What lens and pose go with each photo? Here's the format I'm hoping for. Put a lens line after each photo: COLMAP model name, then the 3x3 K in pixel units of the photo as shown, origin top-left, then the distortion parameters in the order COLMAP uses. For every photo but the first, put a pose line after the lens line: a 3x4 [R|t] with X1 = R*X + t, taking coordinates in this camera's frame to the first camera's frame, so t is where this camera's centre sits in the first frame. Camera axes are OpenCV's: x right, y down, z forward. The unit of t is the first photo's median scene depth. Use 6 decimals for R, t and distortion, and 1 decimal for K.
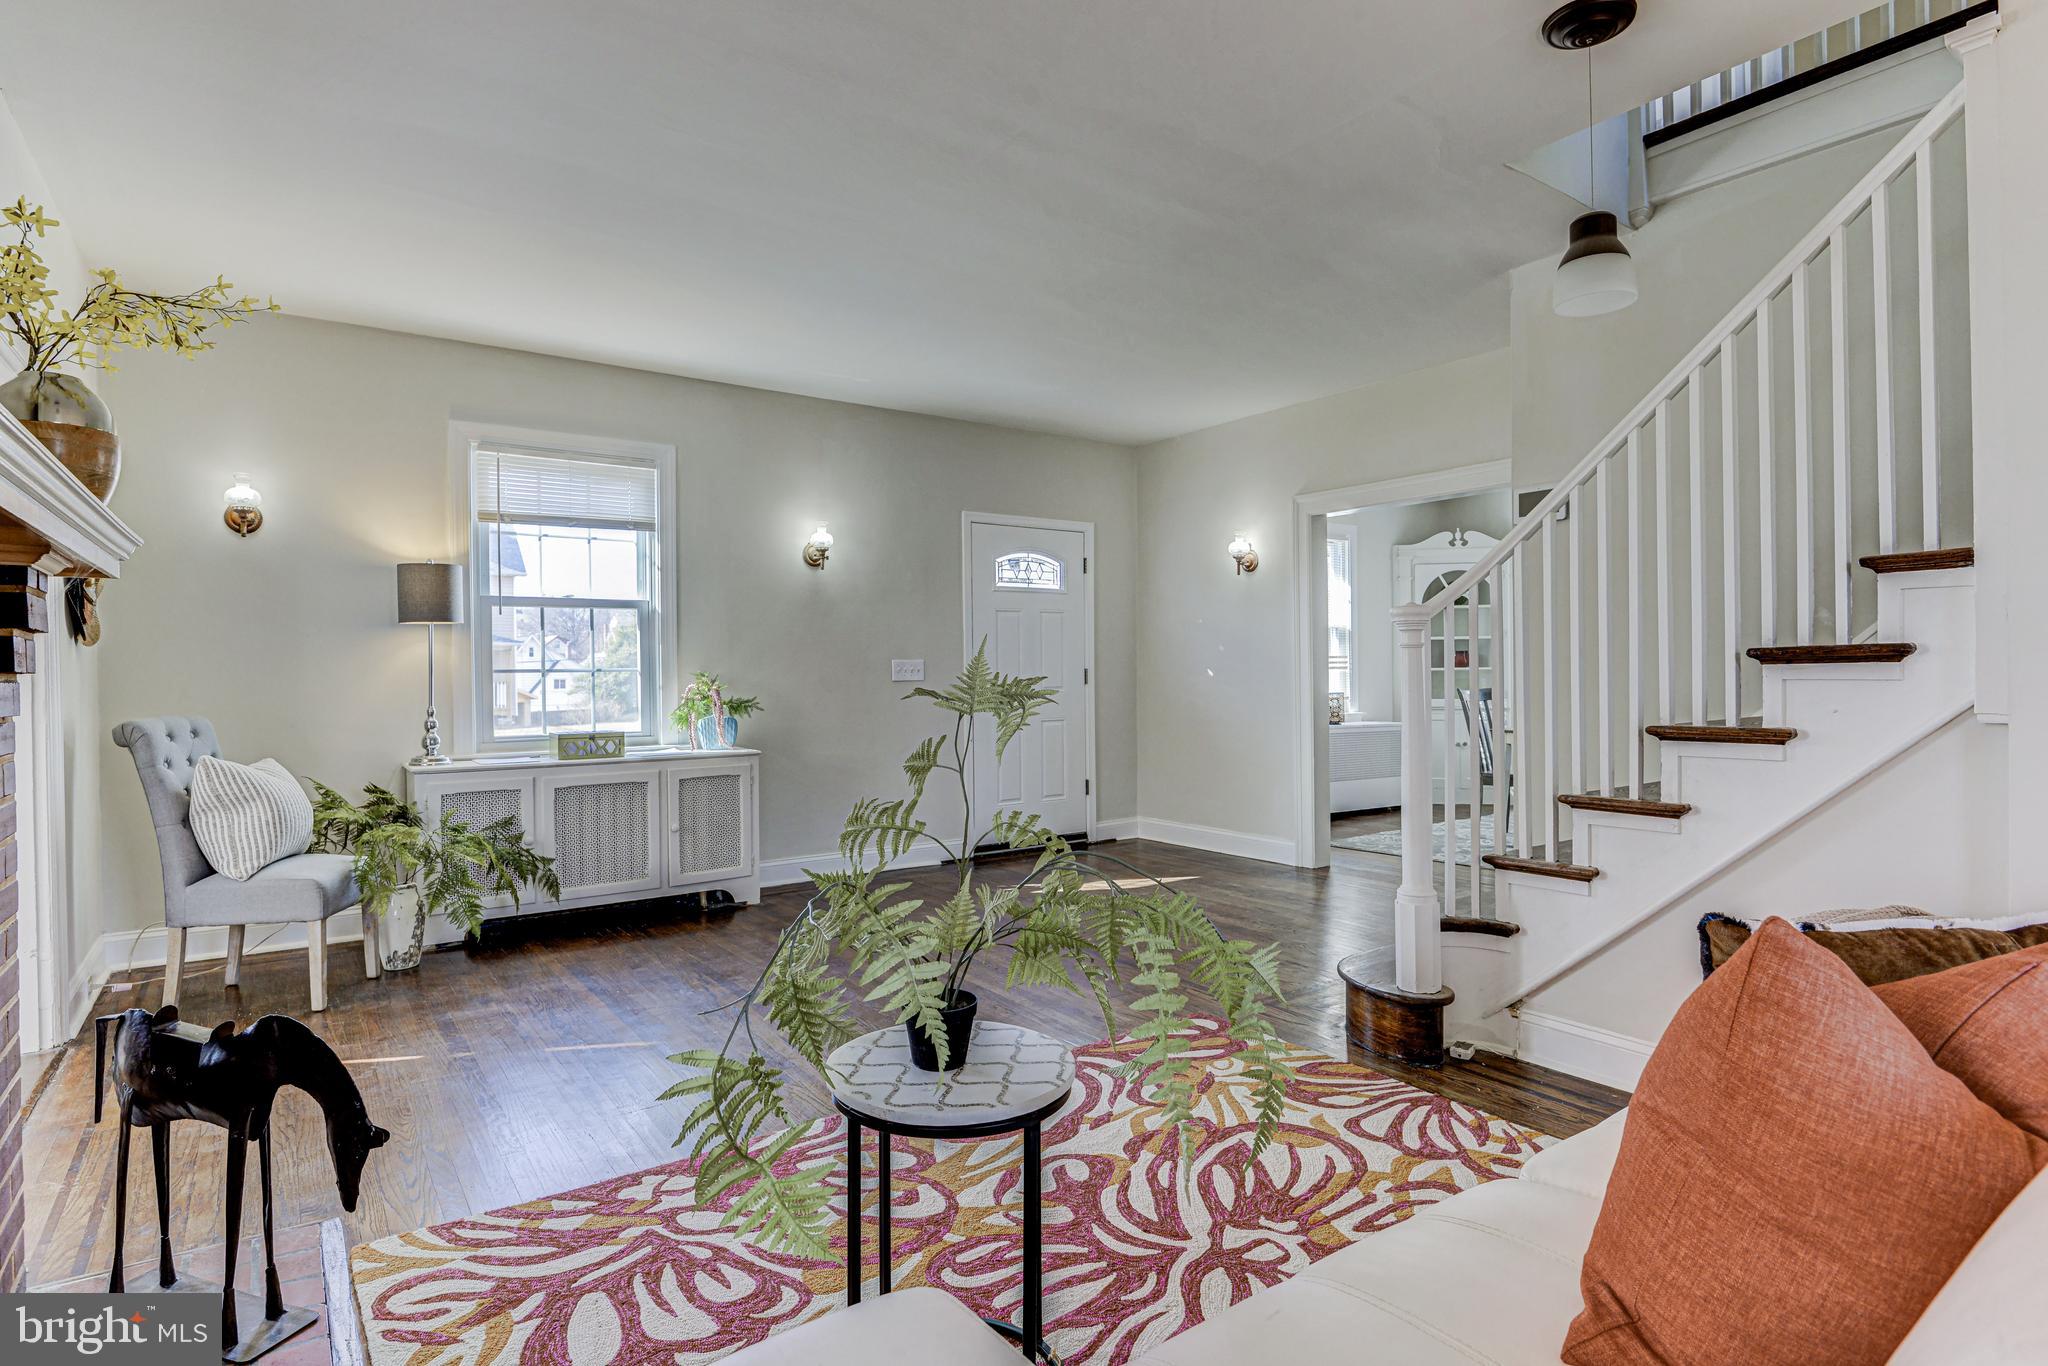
lens RADIAL K [[1046.2, 0, 1004.3], [0, 1046.2, 678.8], [0, 0, 1]] dist [-0.001076, -0.014361]
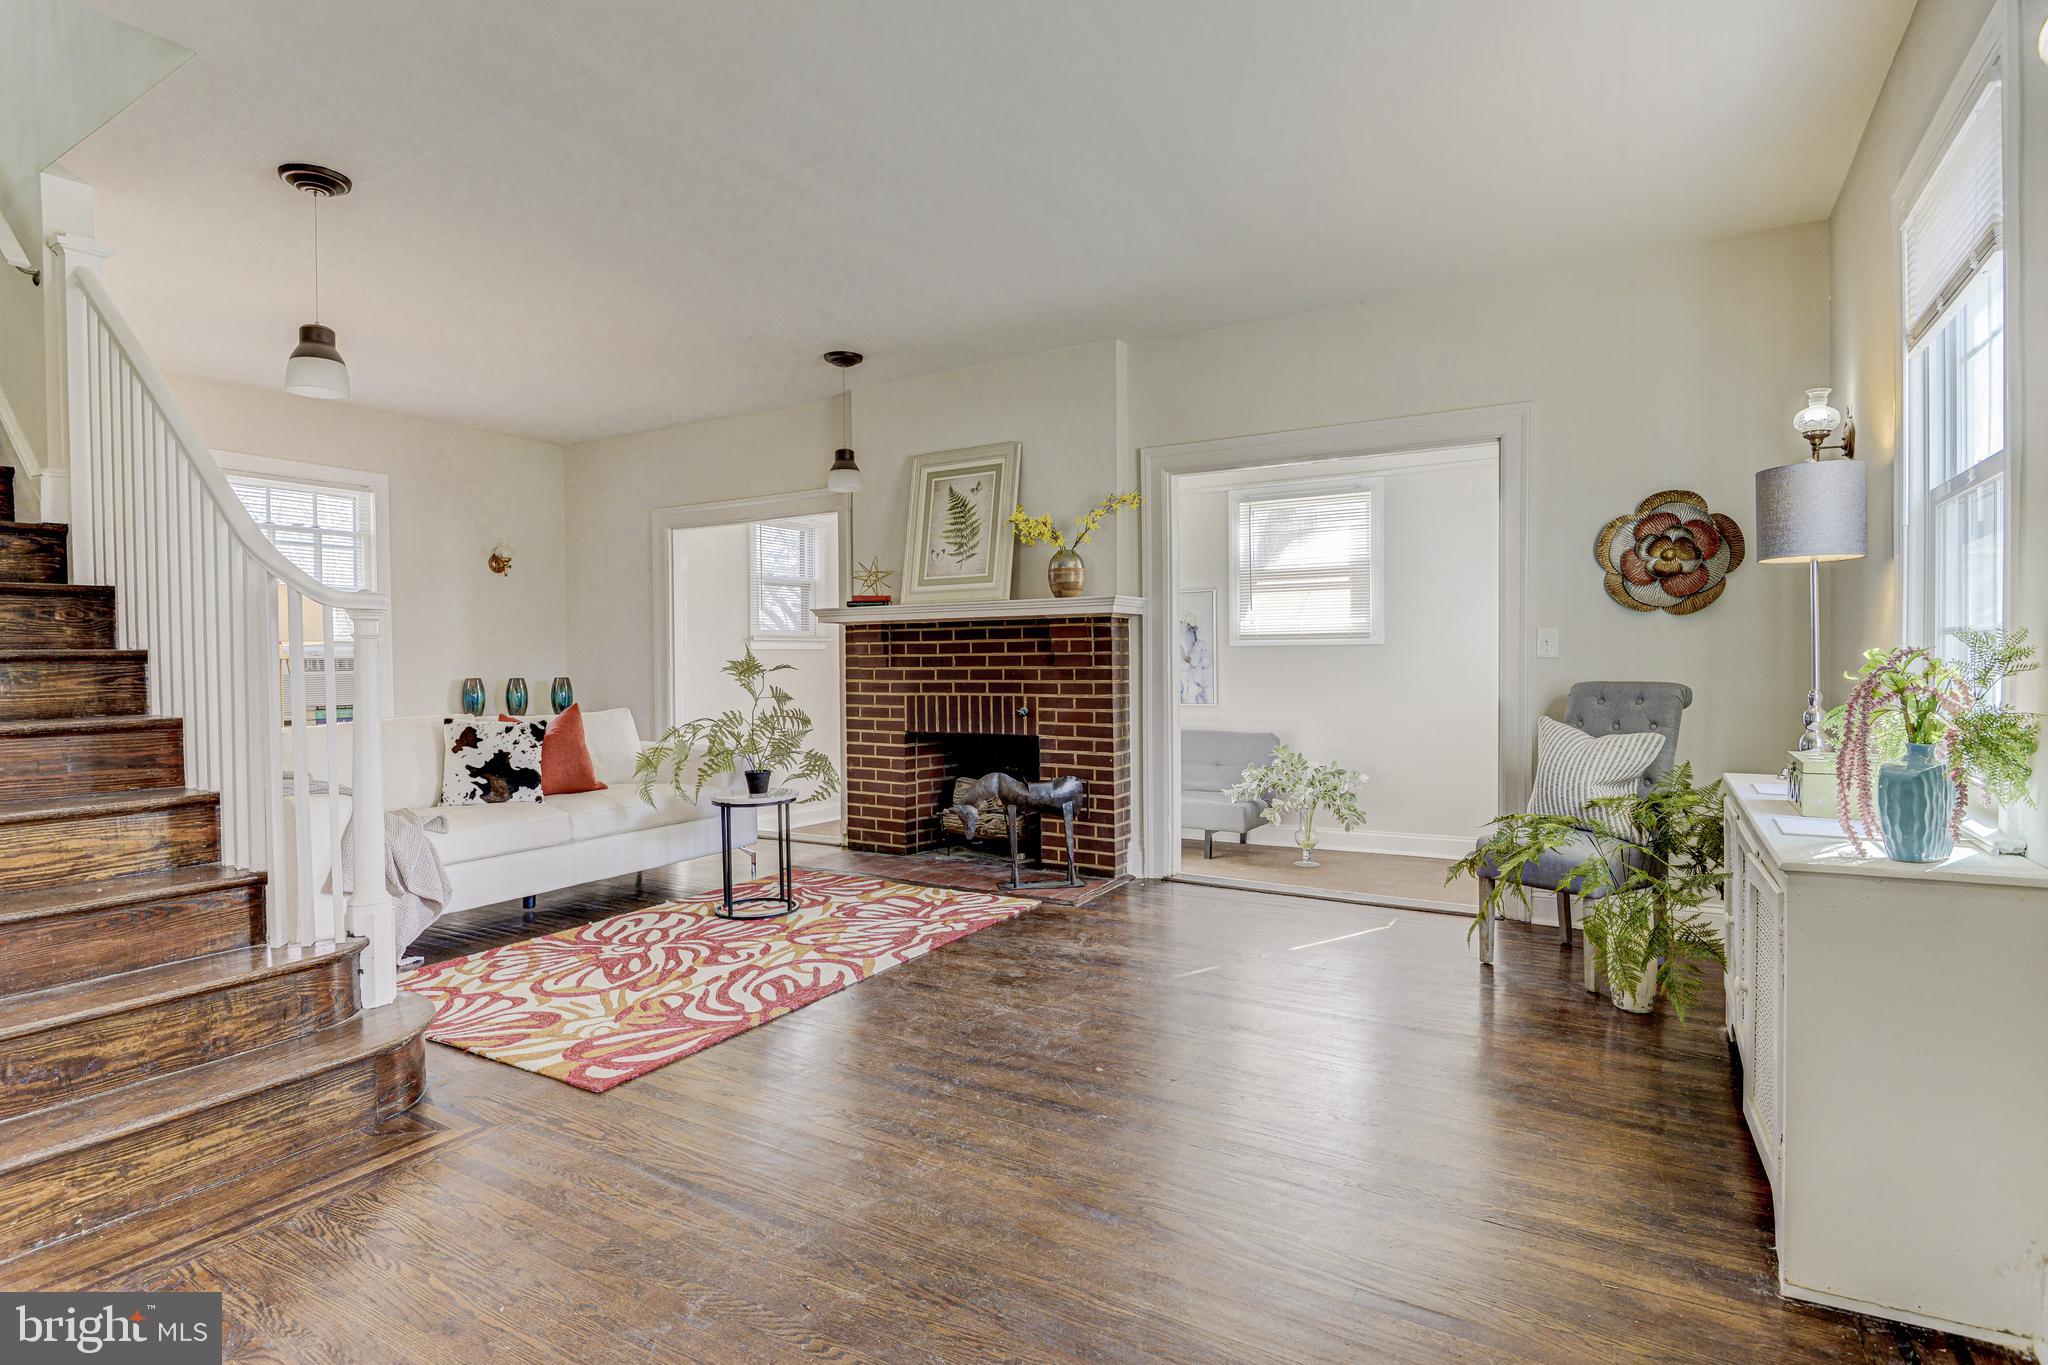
lens RADIAL K [[1046.2, 0, 1004.3], [0, 1046.2, 678.3], [0, 0, 1]] dist [-0.001076, -0.014361]
pose [[-0.918458, 0.028088, -0.394520, 0.303980], [0.017842, 0.999402, 0.029617, -0.015398], [0.395116, 0.020163, -0.918410, 2.672867]]
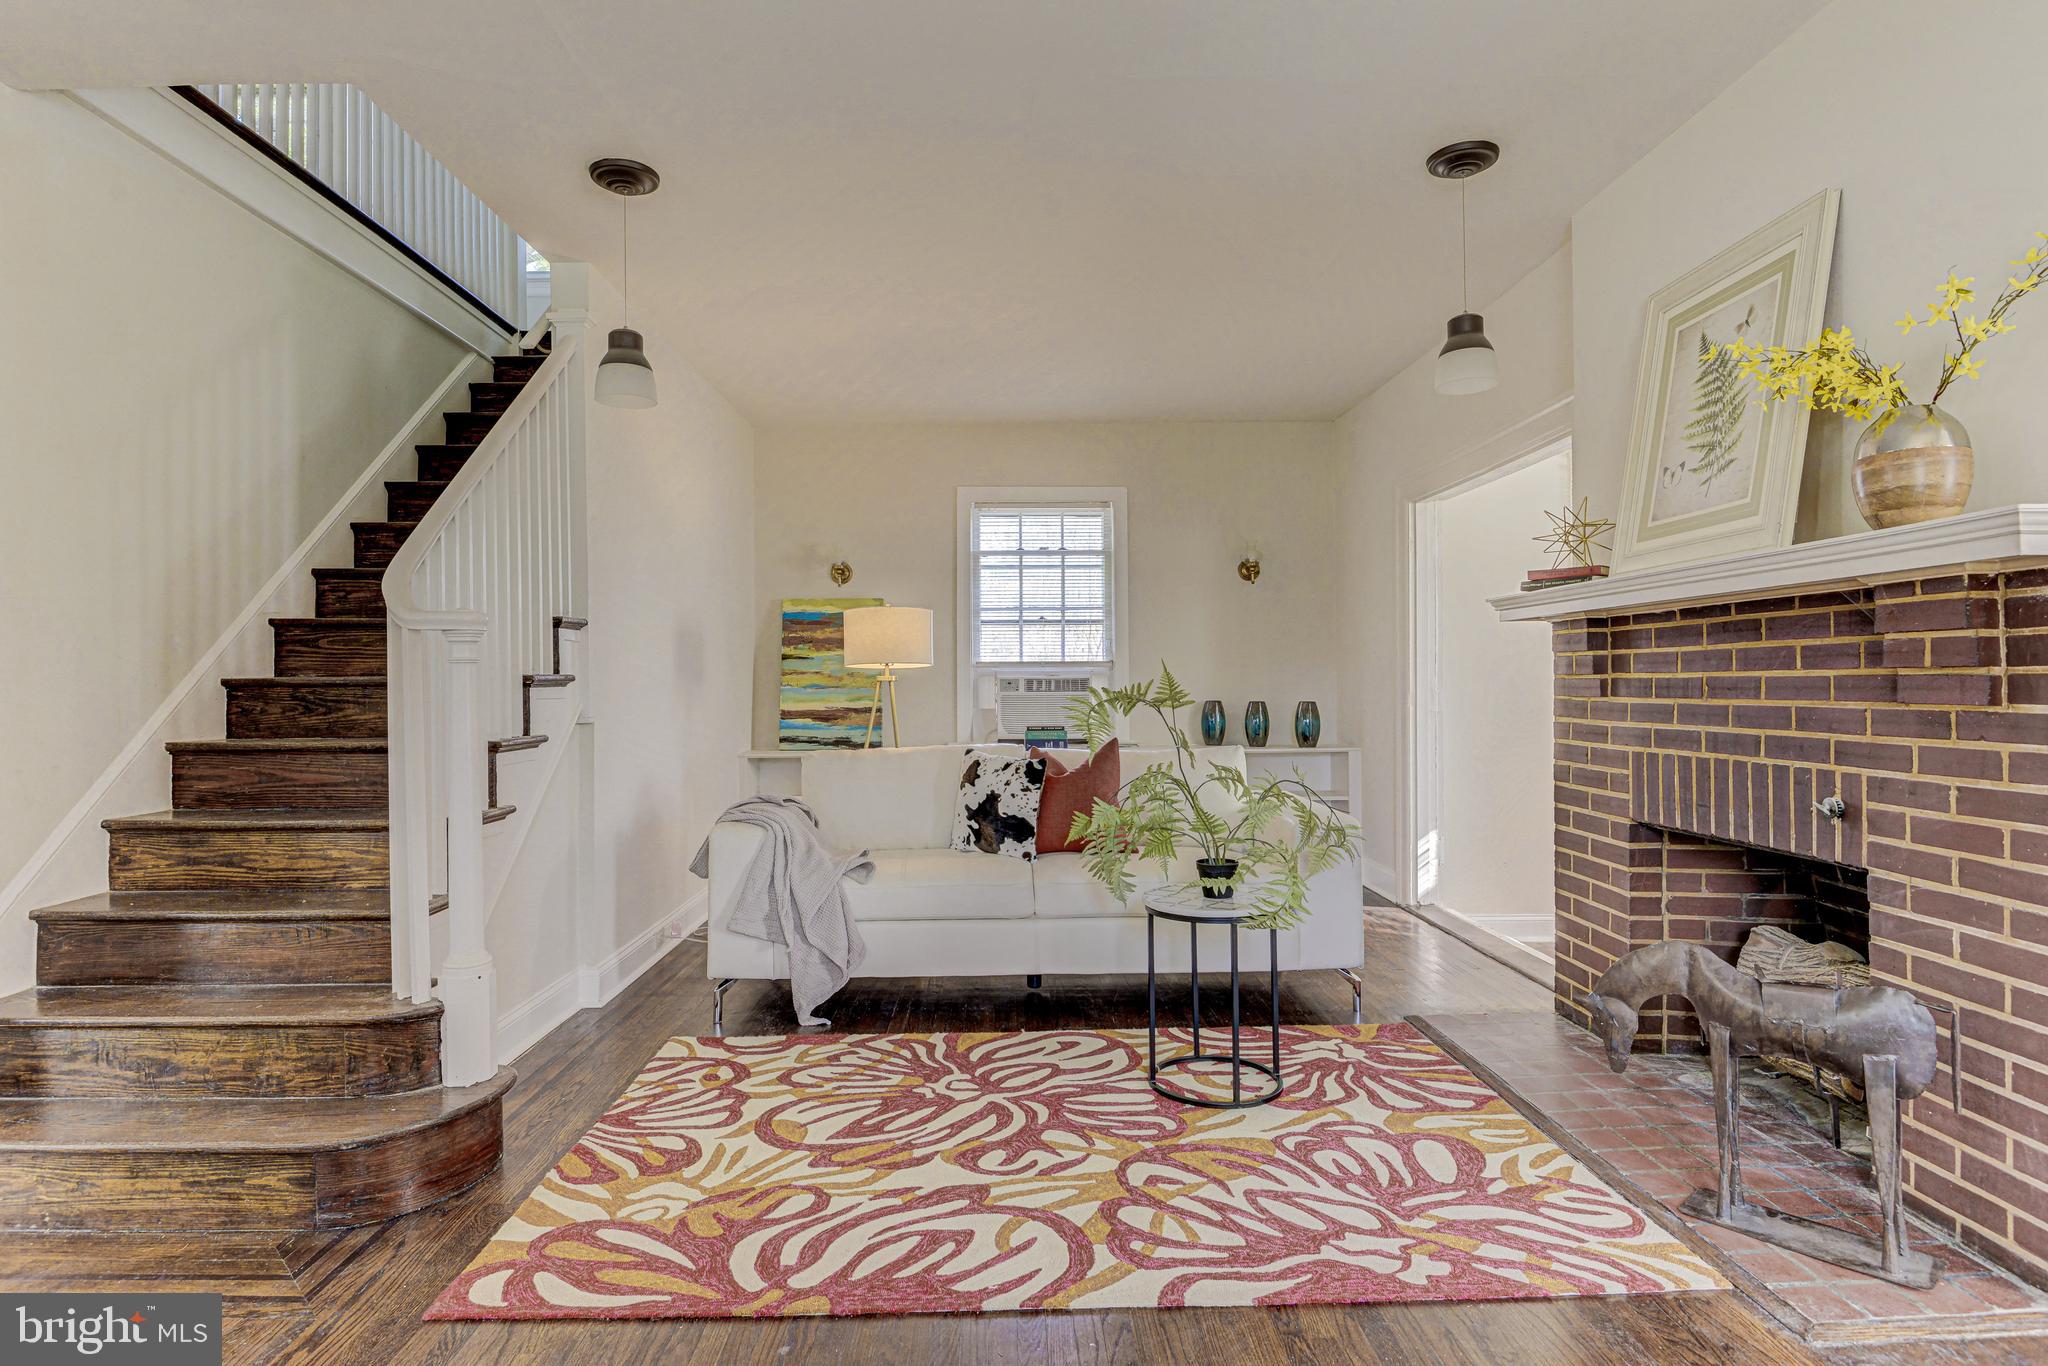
lens RADIAL K [[1046.2, 0, 1004.3], [0, 1046.2, 678.8], [0, 0, 1]] dist [-0.001076, -0.014361]
pose [[-0.822538, 0.020753, 0.568332, -0.543057], [0.020848, 0.999763, -0.006335, -0.004377], [-0.568328, 0.006638, -0.822775, 1.842712]]
